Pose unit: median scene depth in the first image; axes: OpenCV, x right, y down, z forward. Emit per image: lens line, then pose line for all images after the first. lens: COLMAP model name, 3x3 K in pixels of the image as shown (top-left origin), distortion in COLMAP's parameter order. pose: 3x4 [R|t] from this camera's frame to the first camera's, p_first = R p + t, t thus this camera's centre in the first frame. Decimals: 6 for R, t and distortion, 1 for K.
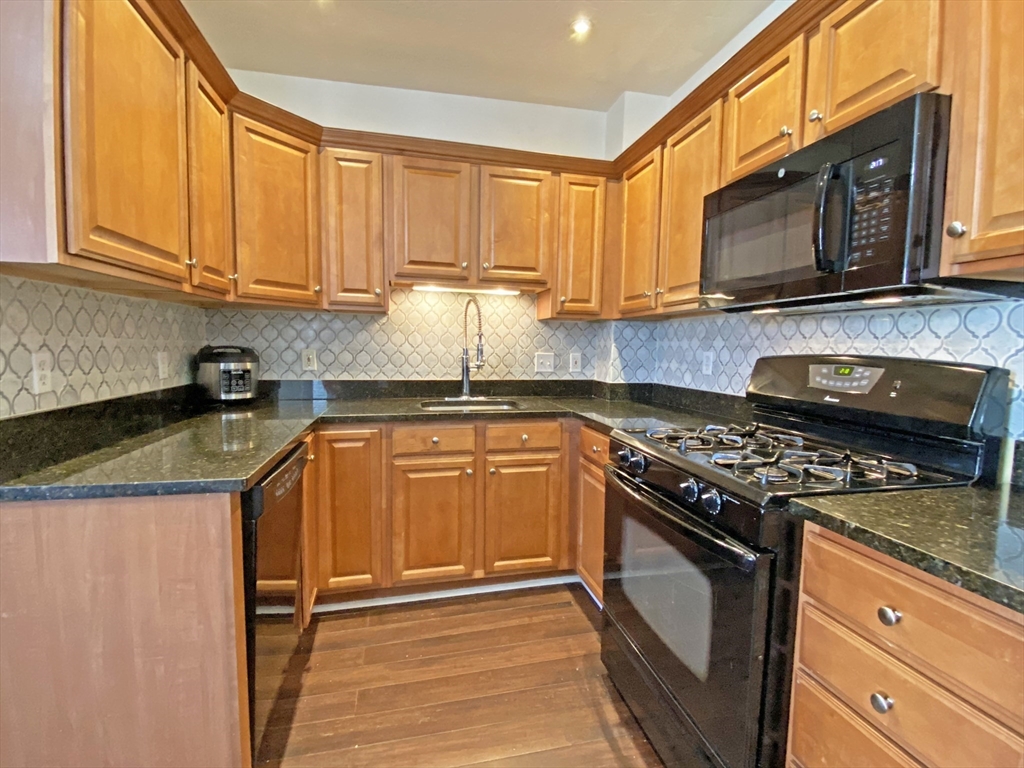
lens RADIAL K [[478.1, 0, 512.0], [0, 478.1, 384.0], [0, 0, 1]] dist [0.050116, -0.000088]
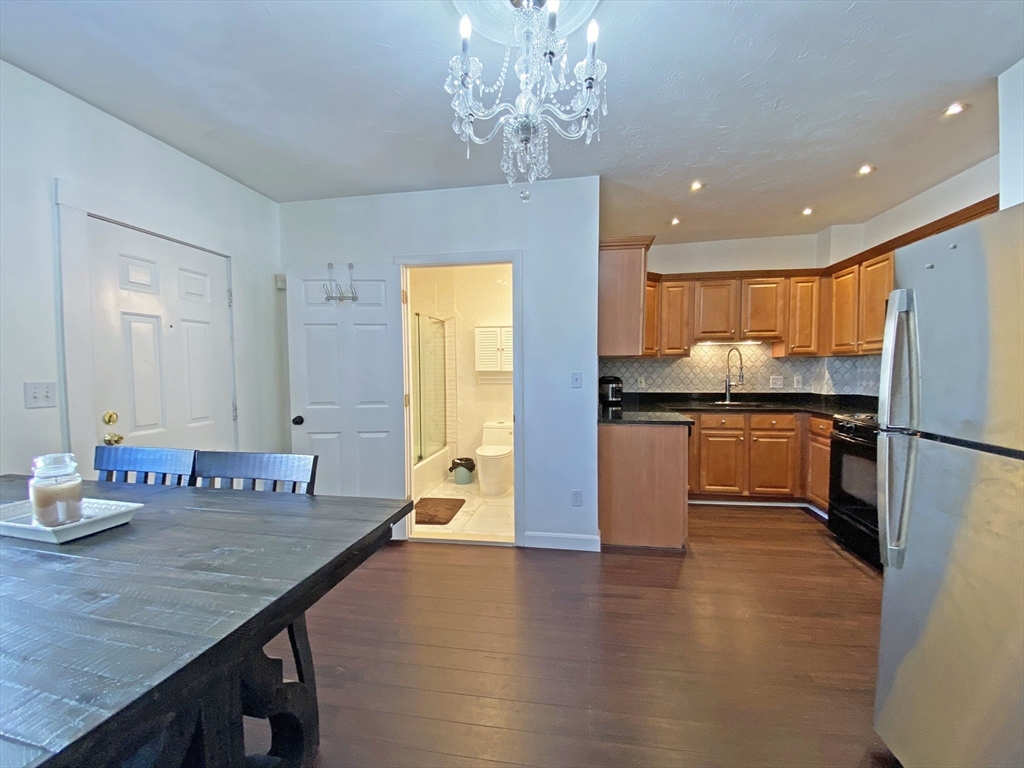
lens RADIAL K [[415.9, 0, 515.9], [0, 415.9, 386.1], [0, 0, 1]] dist [-0.001719, -0.000285]
pose [[0.924276, -0.007124, -0.381659, -0.263064], [-0.007085, 0.999333, -0.035812, 0.032391], [0.381660, 0.035804, 0.923609, -0.829877]]
